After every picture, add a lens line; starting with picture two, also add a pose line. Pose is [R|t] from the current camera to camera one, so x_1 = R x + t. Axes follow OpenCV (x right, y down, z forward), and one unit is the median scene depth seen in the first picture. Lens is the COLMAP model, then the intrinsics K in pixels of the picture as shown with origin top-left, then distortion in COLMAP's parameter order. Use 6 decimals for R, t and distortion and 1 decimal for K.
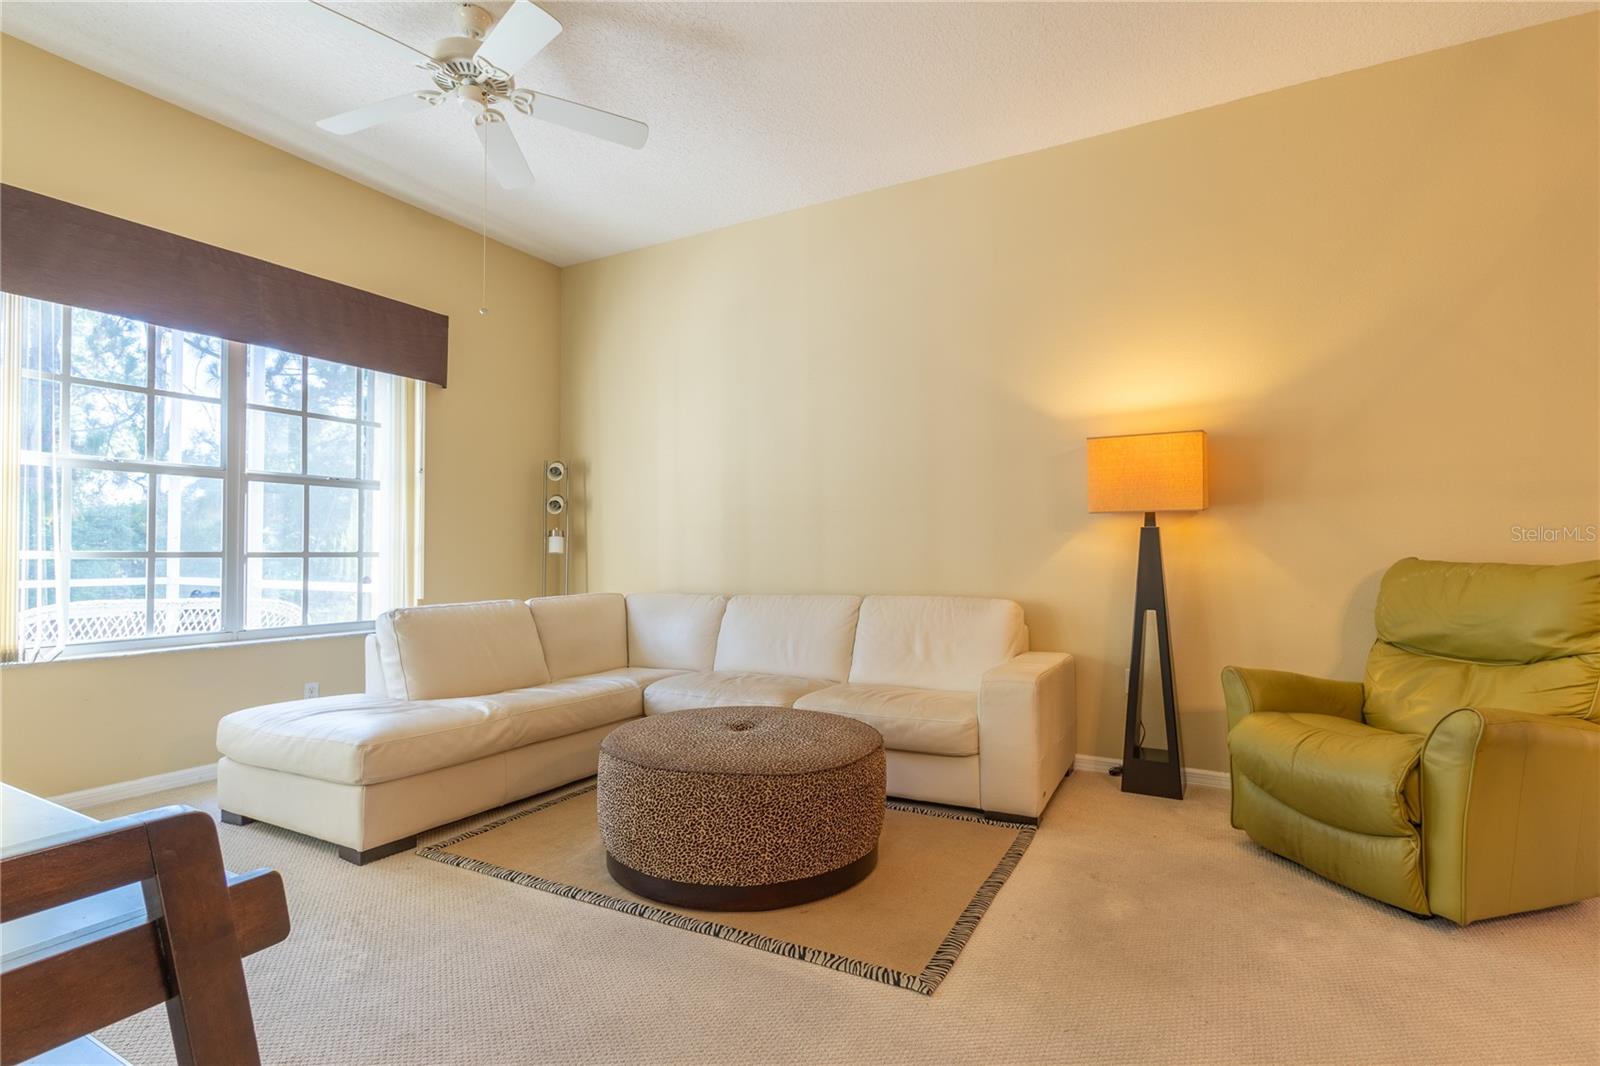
lens RADIAL K [[762.0, 0, 801.8], [0, 762.0, 536.4], [0, 0, 1]] dist [-0.003093, 0.001987]
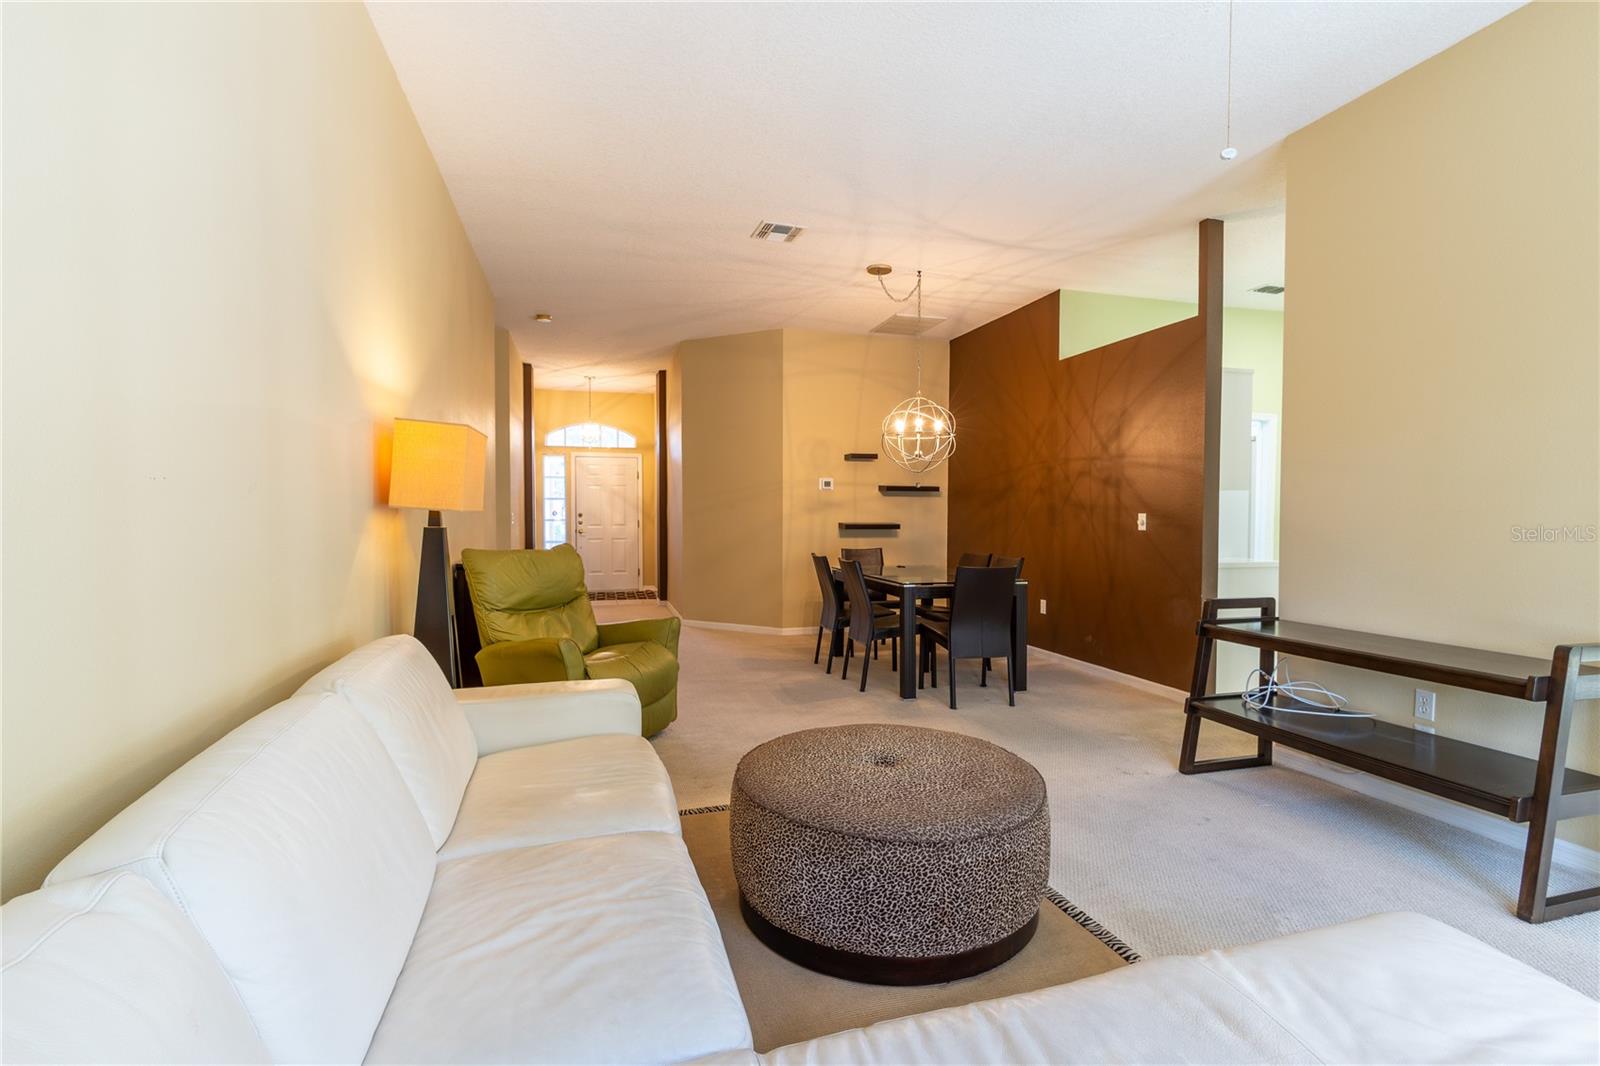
lens RADIAL K [[744.9, 0, 783.1], [0, 744.9, 521.0], [0, 0, 1]] dist [-0.005823, 0.004491]
pose [[-0.687877, -0.008271, 0.725780, -0.448040], [-0.013917, 0.999902, -0.001796, -0.022519], [-0.725694, -0.011336, -0.687924, 1.225834]]
